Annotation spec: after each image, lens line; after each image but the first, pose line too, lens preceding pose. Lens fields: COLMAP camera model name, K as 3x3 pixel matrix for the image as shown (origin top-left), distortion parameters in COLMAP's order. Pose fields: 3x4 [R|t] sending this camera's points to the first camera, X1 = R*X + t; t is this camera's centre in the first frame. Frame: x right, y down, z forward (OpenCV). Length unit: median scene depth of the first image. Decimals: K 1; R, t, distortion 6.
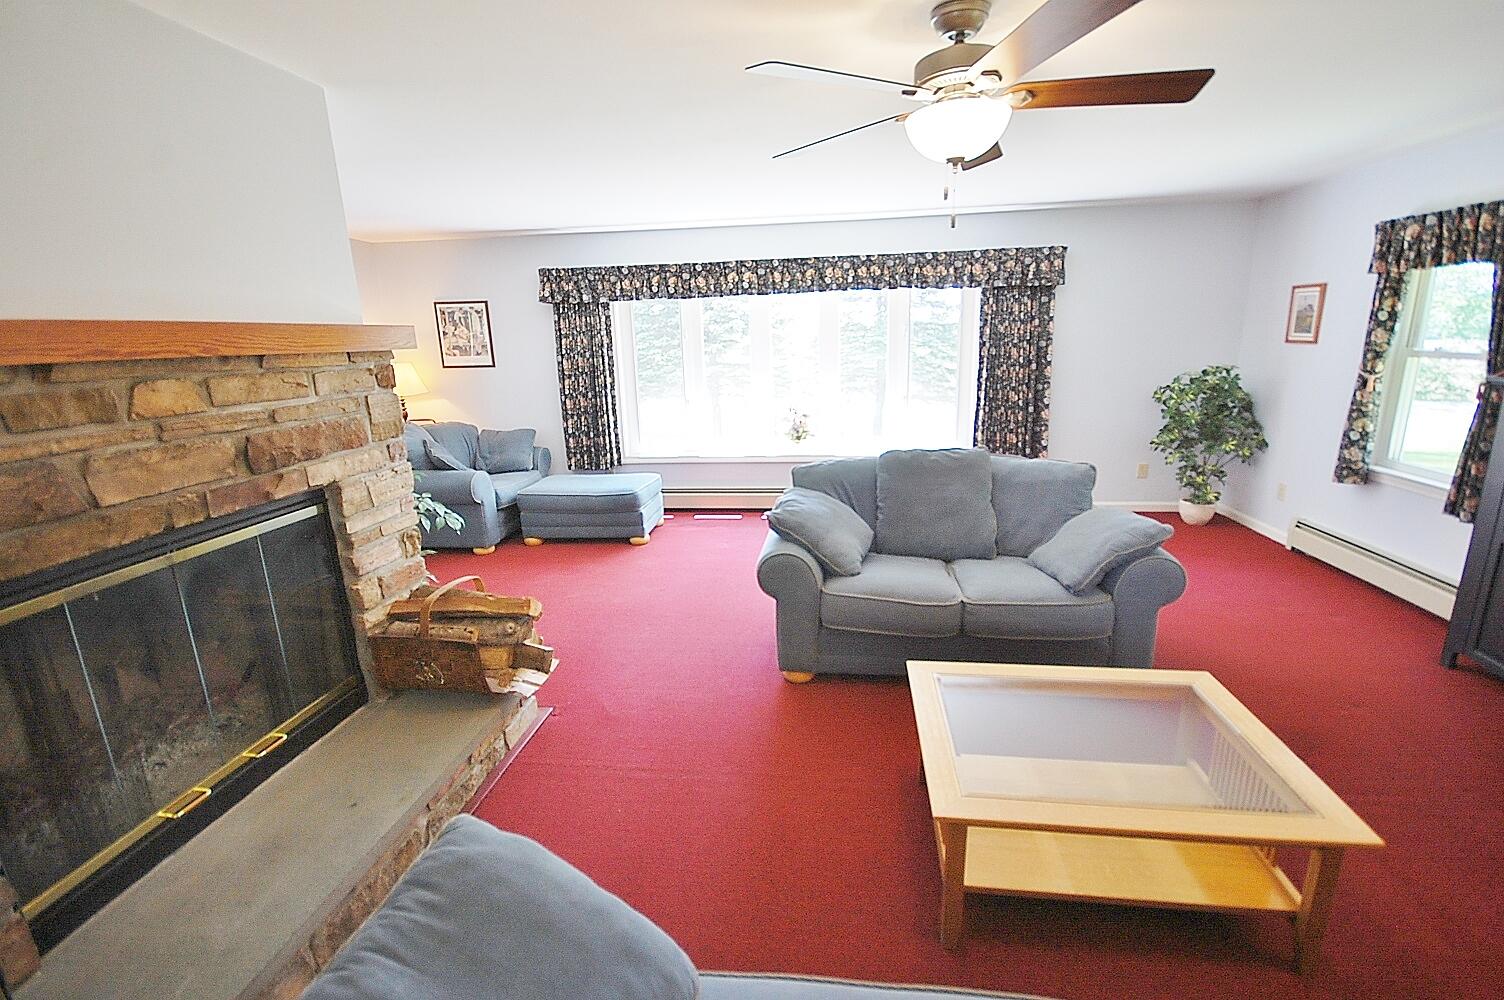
lens RADIAL K [[656.2, 0, 757.9], [0, 656.2, 500.1], [0, 0, 1]] dist [0.012731, -0.014262]
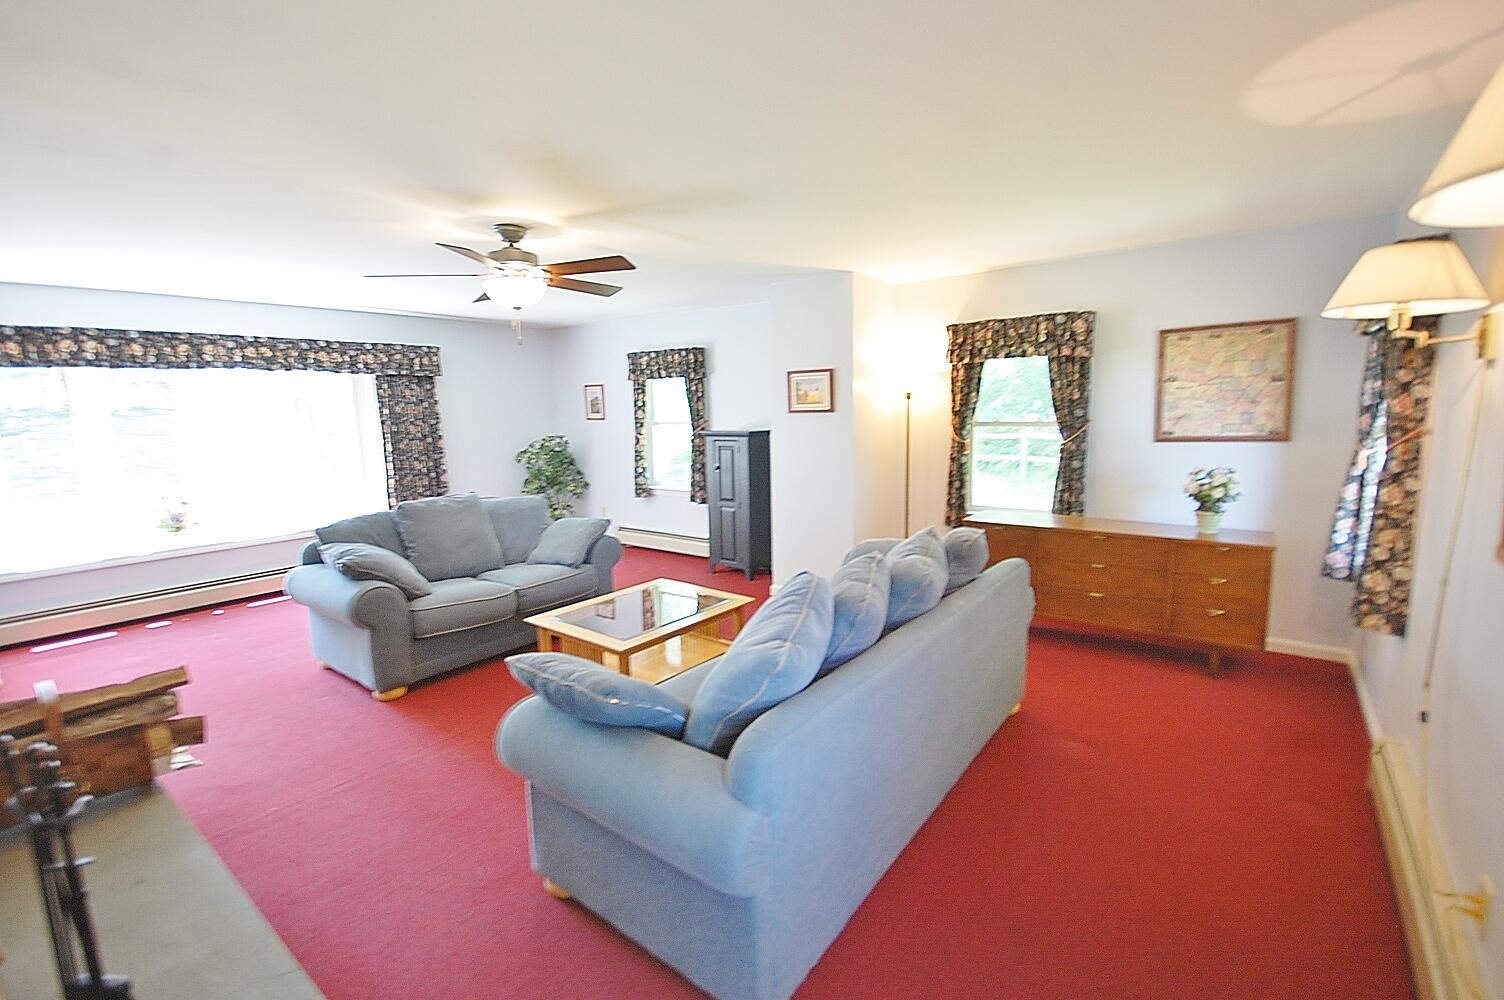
lens RADIAL K [[656.2, 0, 757.9], [0, 656.2, 500.1], [0, 0, 1]] dist [0.012731, -0.014262]
pose [[0.508793, -0.106307, 0.854300, -0.337486], [0.214892, 0.976616, -0.006455, 0.045839], [-0.833637, 0.186867, 0.519740, -0.123988]]
